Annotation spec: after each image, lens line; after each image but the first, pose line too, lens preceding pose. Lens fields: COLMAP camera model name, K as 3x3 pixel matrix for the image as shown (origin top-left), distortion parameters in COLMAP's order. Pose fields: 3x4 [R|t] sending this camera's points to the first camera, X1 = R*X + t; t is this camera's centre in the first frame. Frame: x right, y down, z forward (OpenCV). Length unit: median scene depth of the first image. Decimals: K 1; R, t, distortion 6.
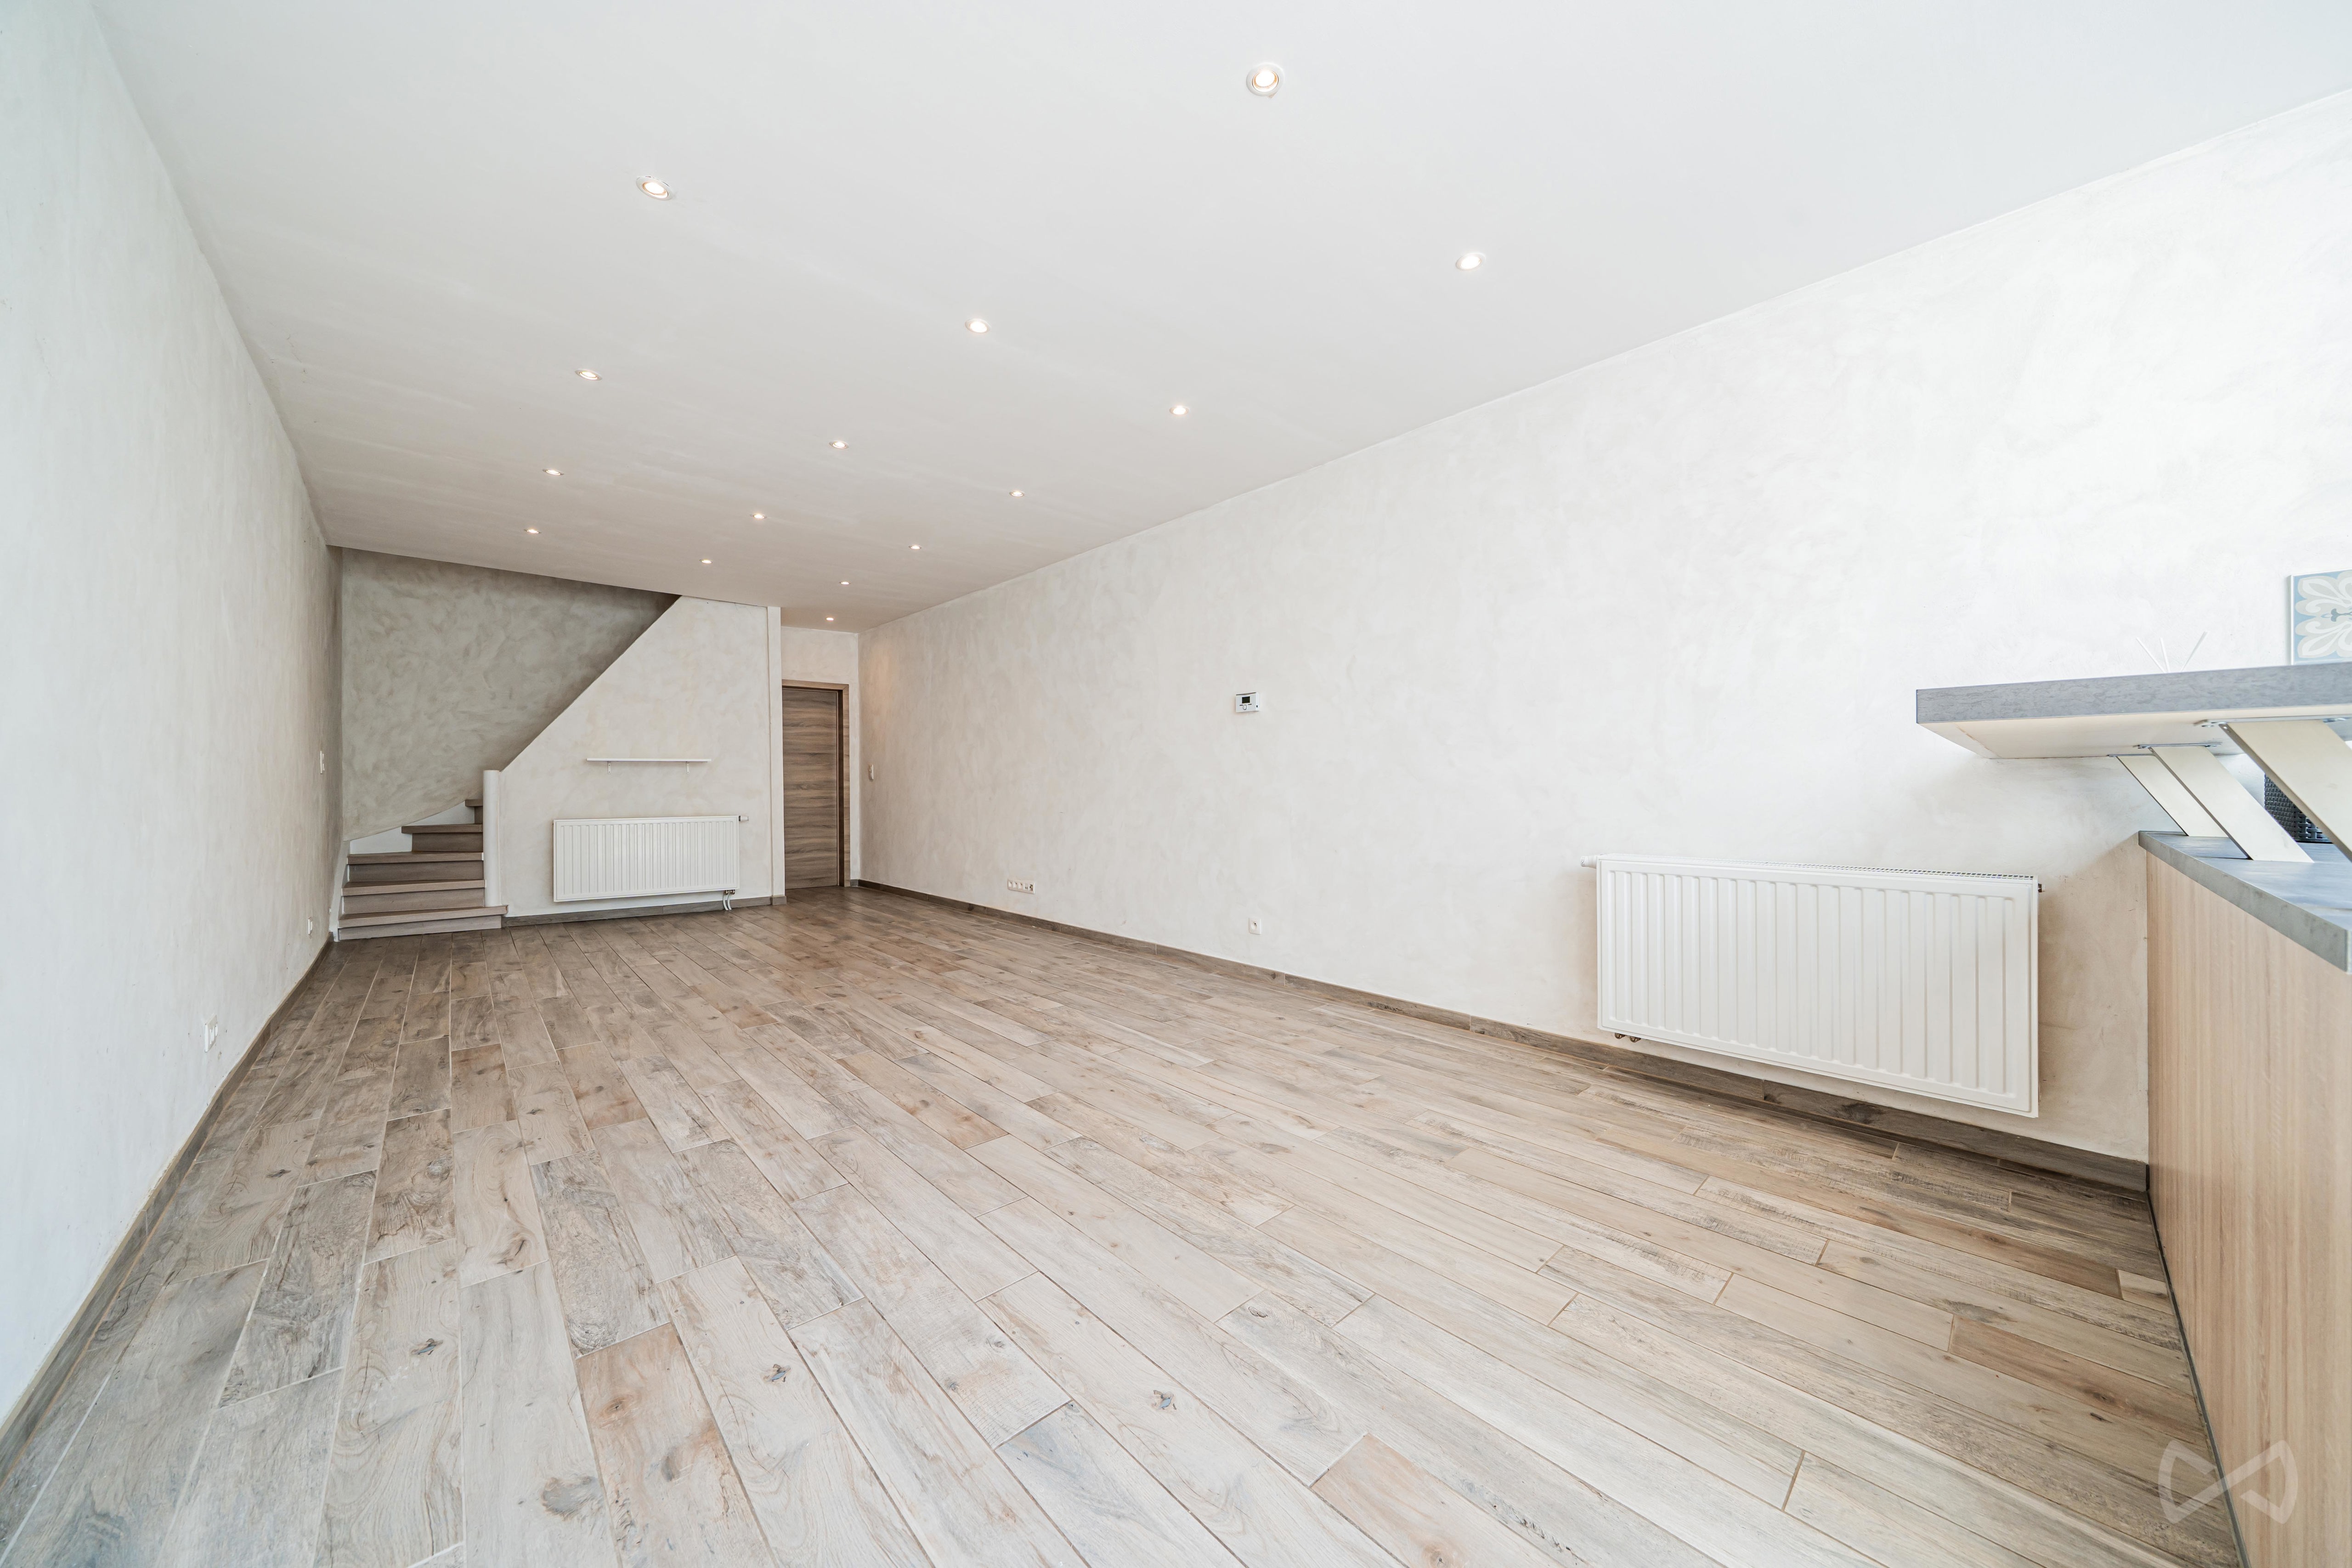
lens RADIAL K [[800.9, 0, 1172.8], [0, 800.9, 787.9], [0, 0, 1]] dist [-0.005647, -0.000298]
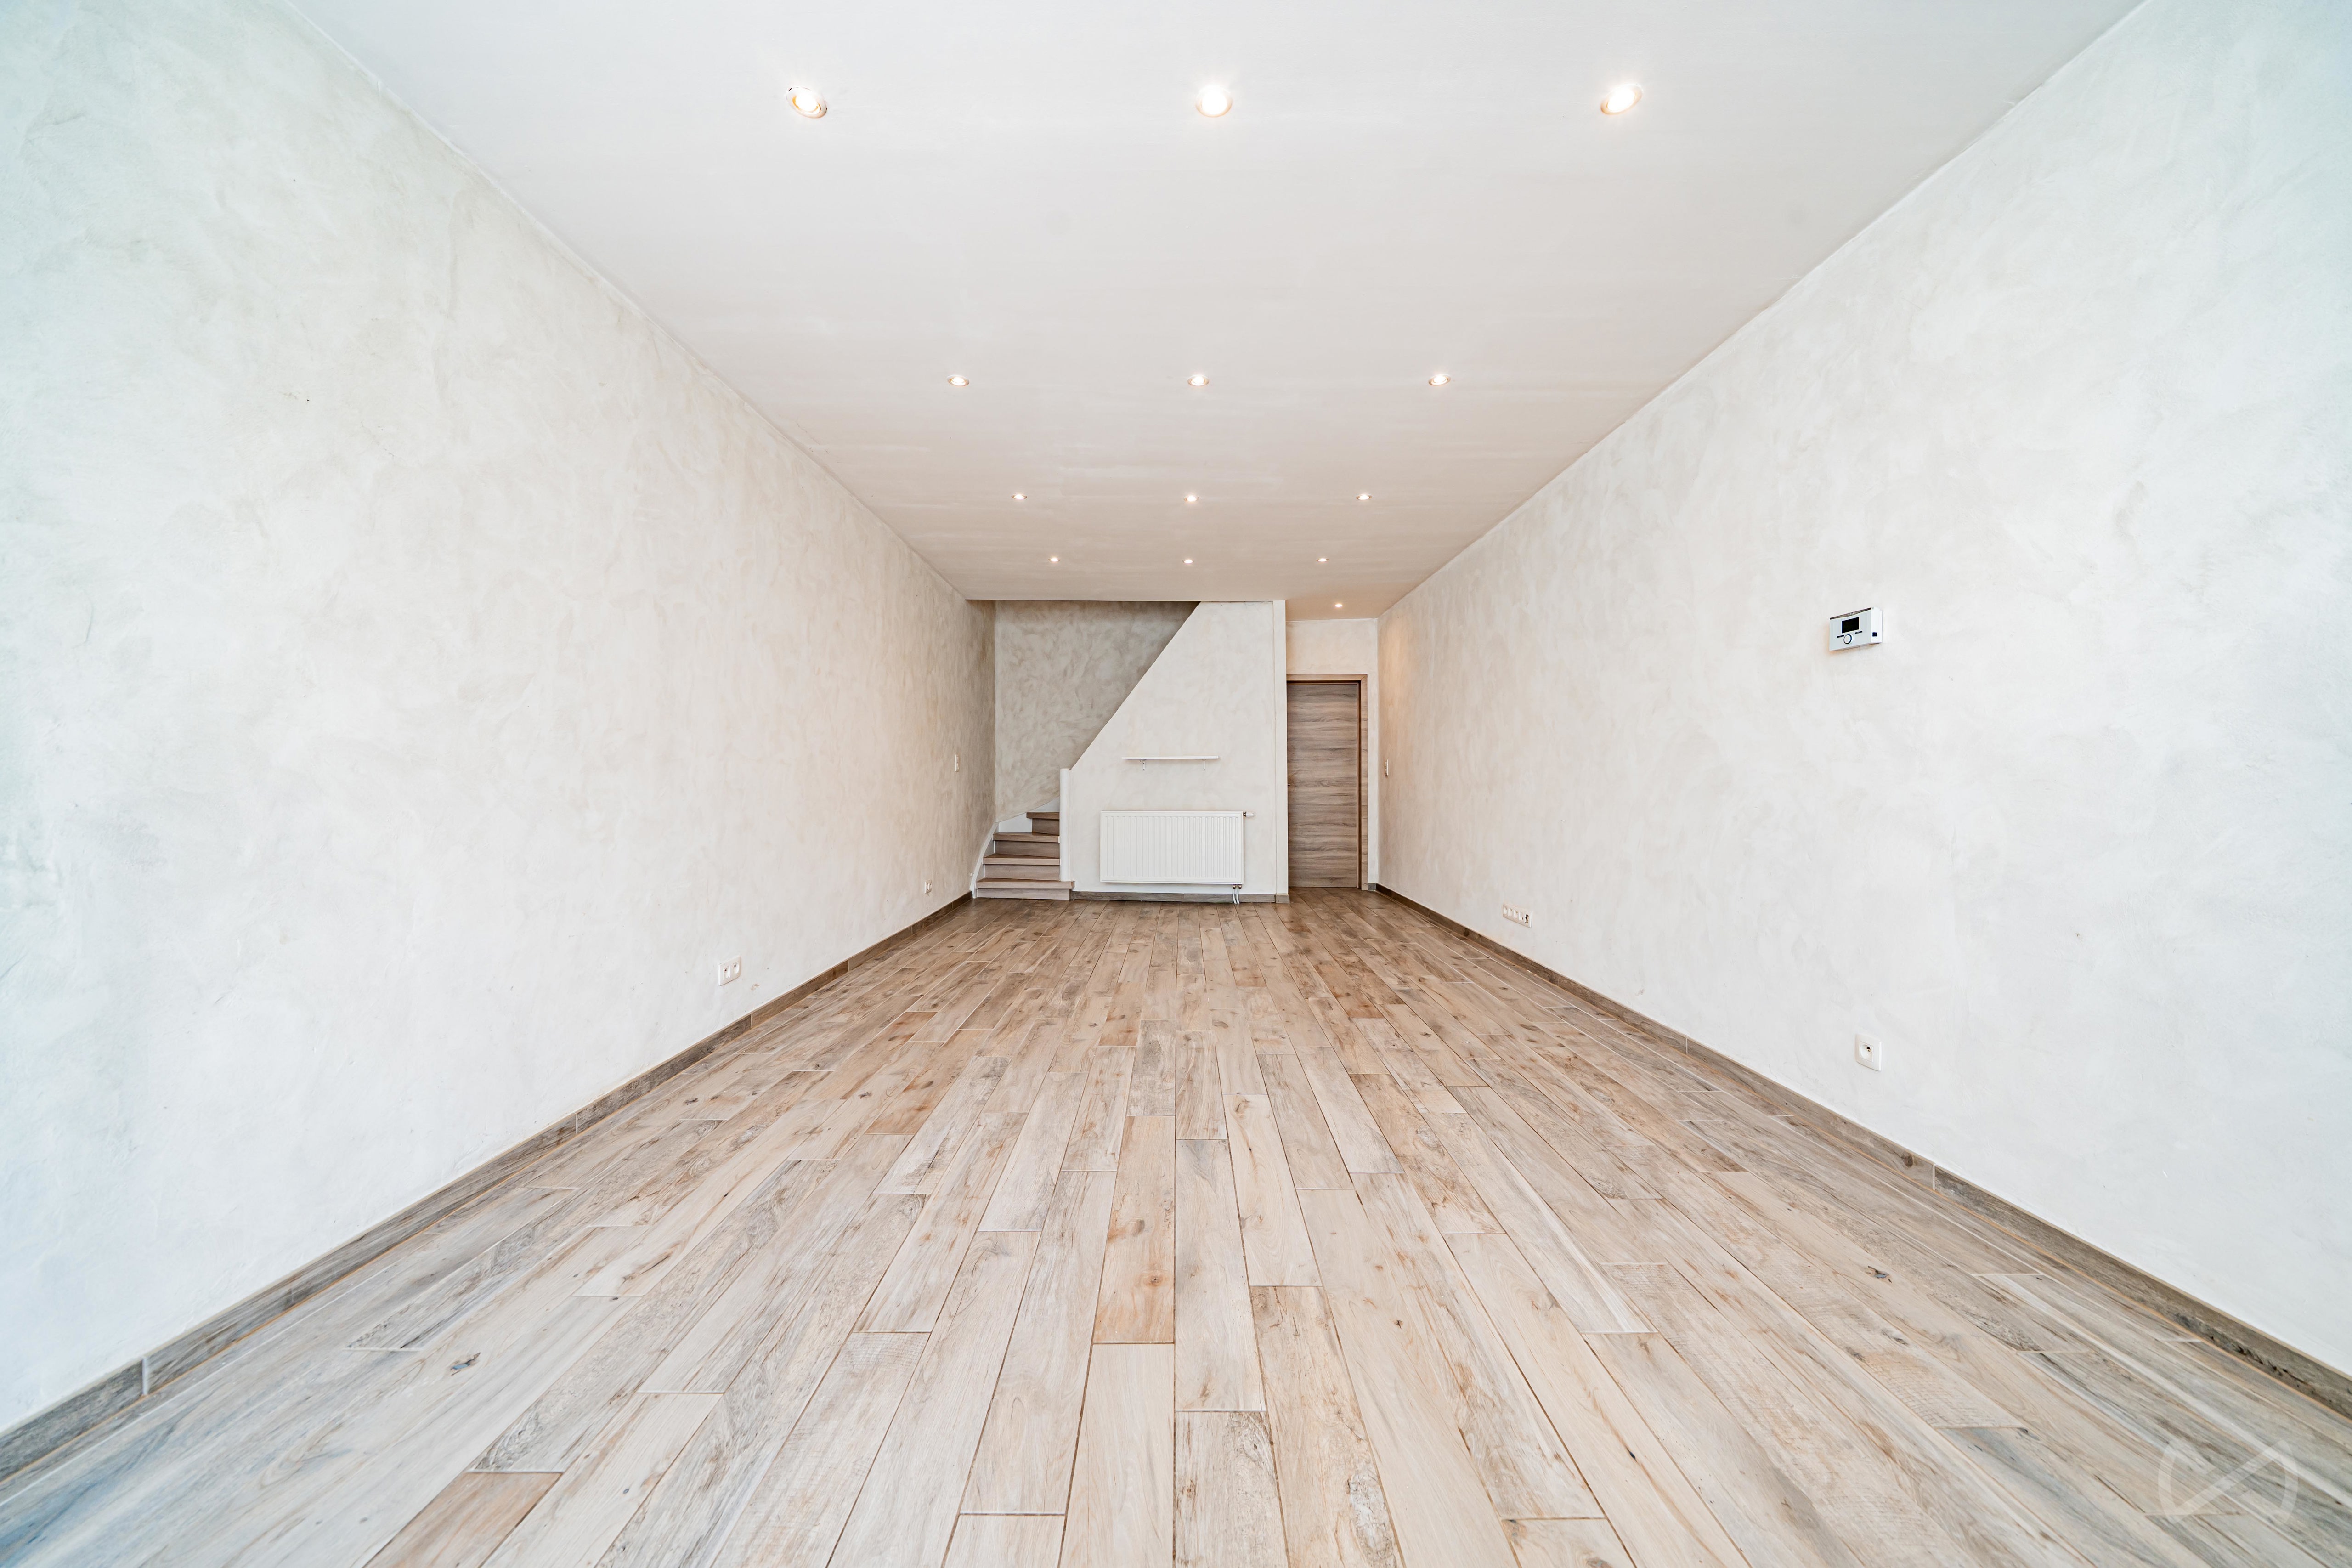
lens RADIAL K [[800.9, 0, 1175.2], [0, 800.9, 781.7], [0, 0, 1]] dist [-0.005647, -0.000298]
pose [[0.736086, 0.004025, -0.676876, 0.141610], [-0.006220, 0.999980, -0.000817, -0.002670], [0.676860, 0.004812, 0.736096, 0.356641]]
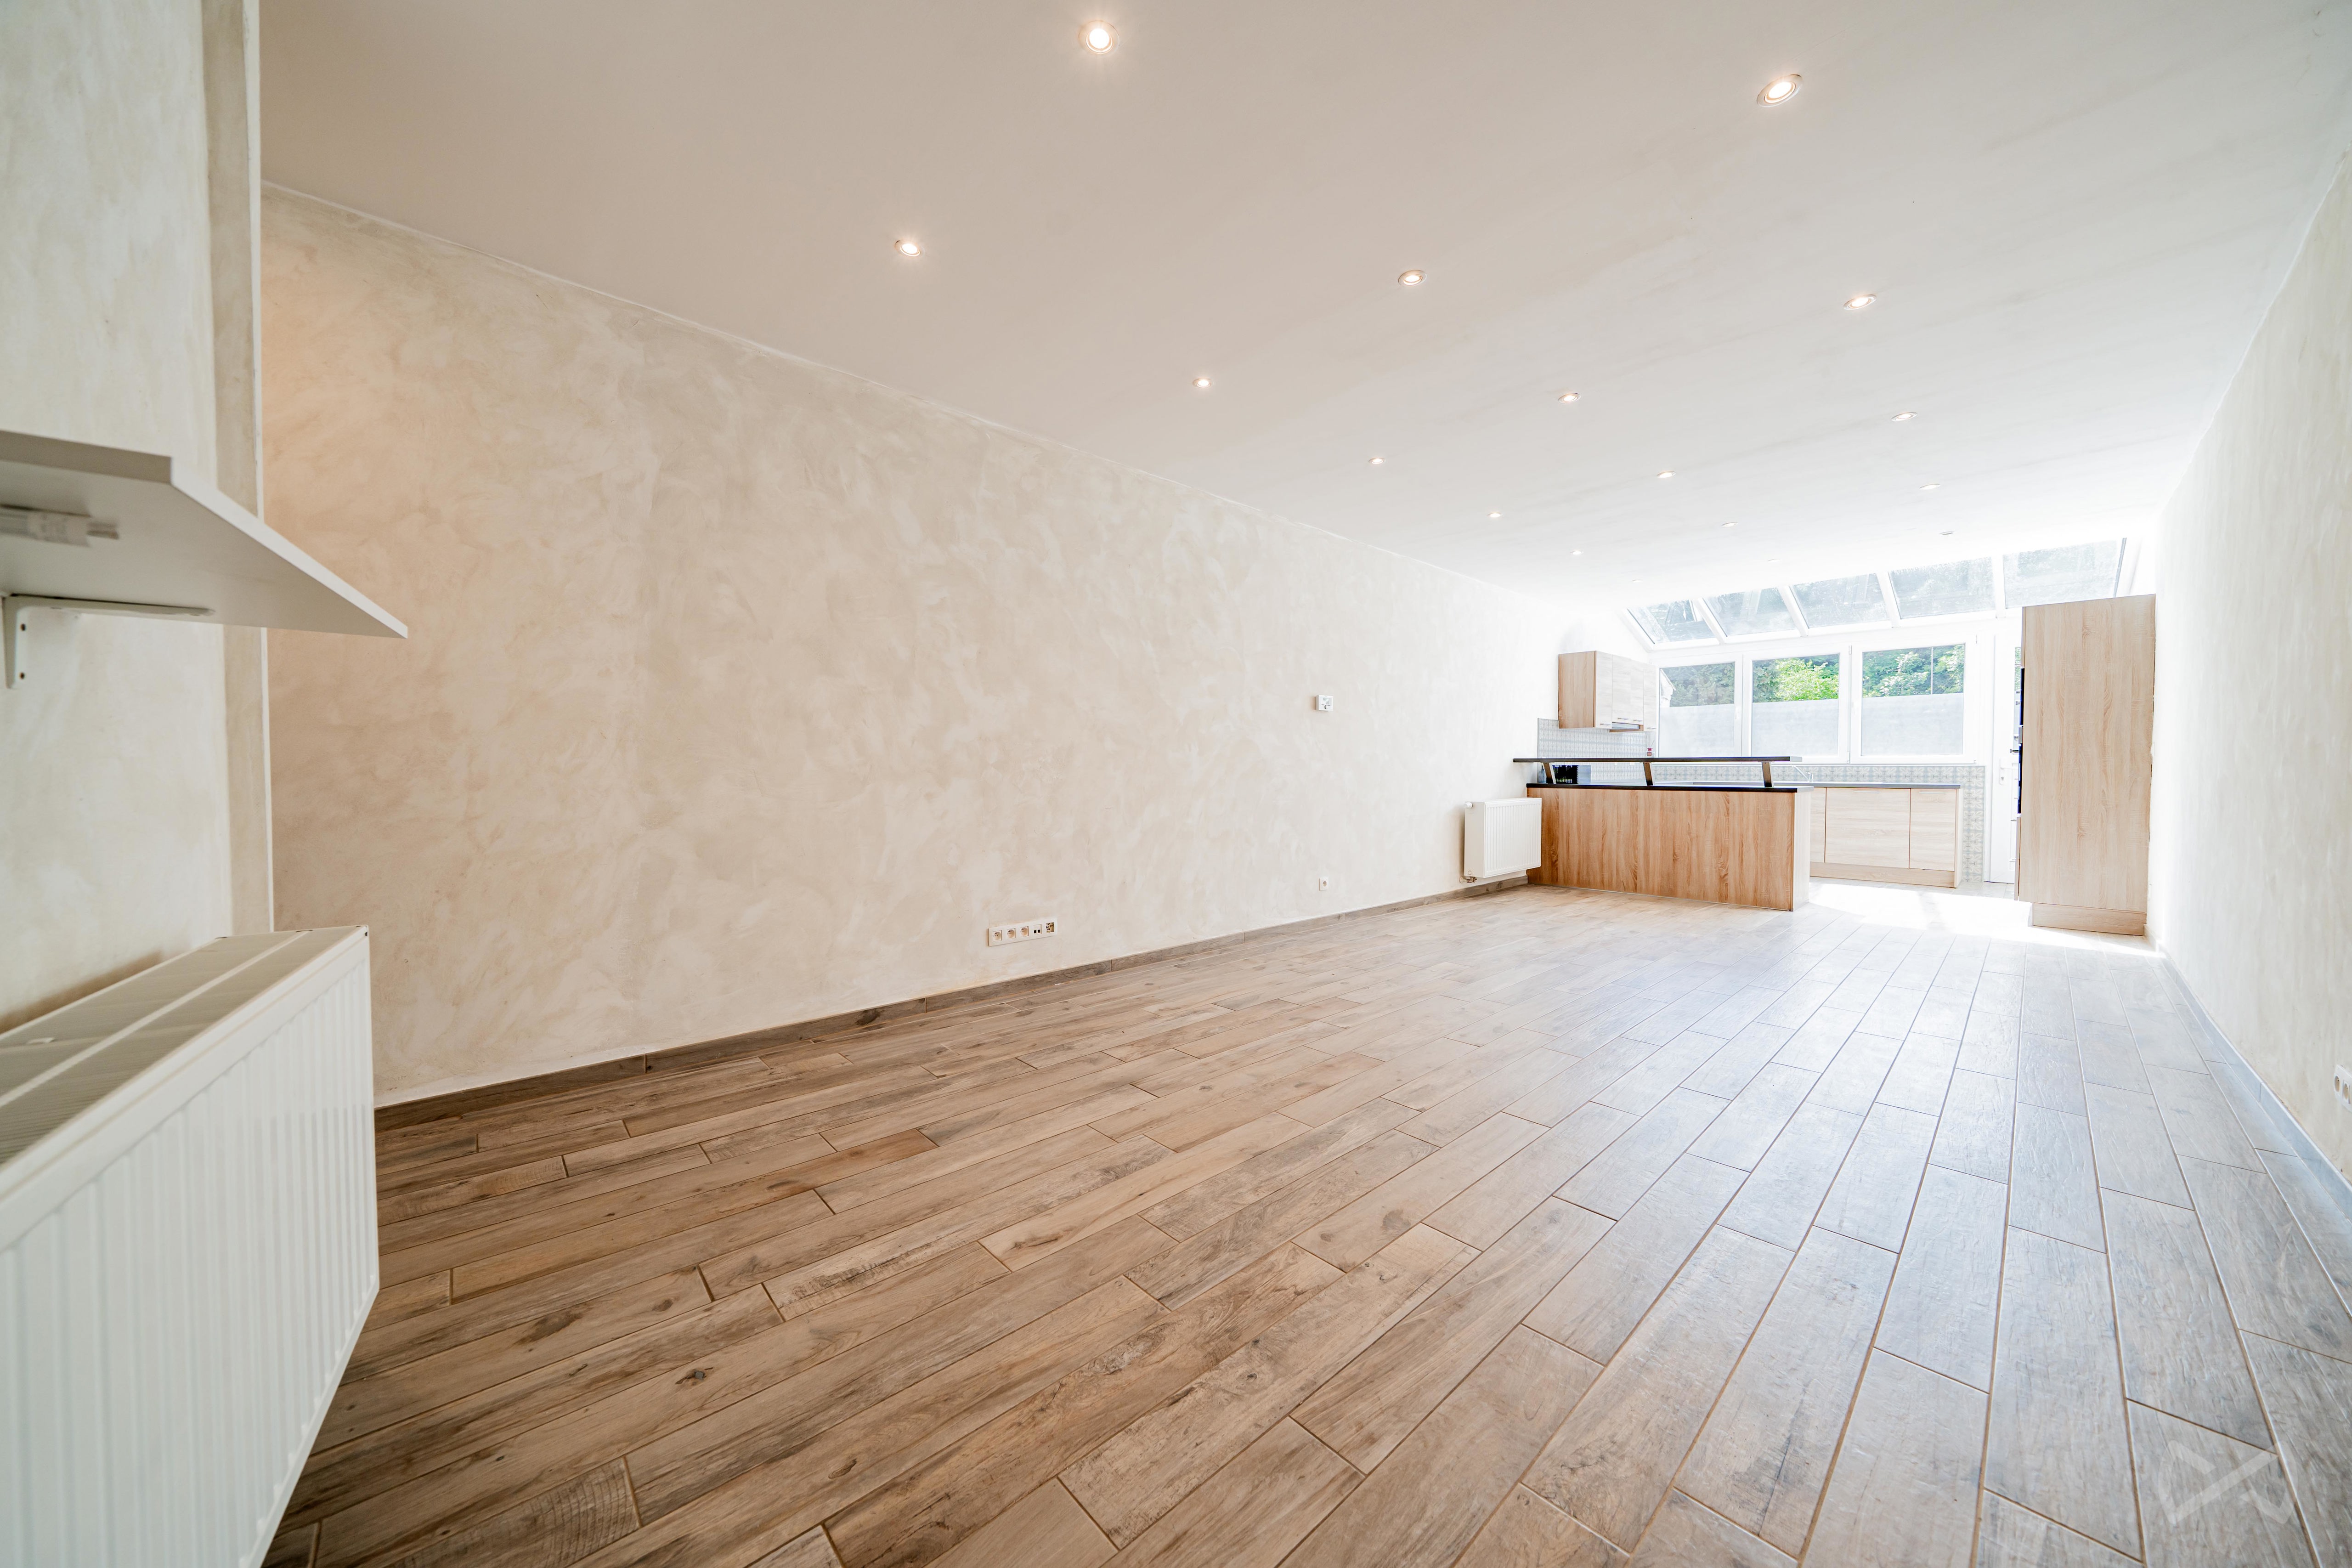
lens RADIAL K [[800.9, 0, 1172.5], [0, 800.9, 784.2], [0, 0, 1]] dist [-0.005647, -0.000298]
pose [[-0.003766, -0.017223, 0.999845, -1.329699], [0.002746, 0.999848, 0.017234, -0.004672], [-0.999989, 0.002810, -0.003719, 1.451509]]
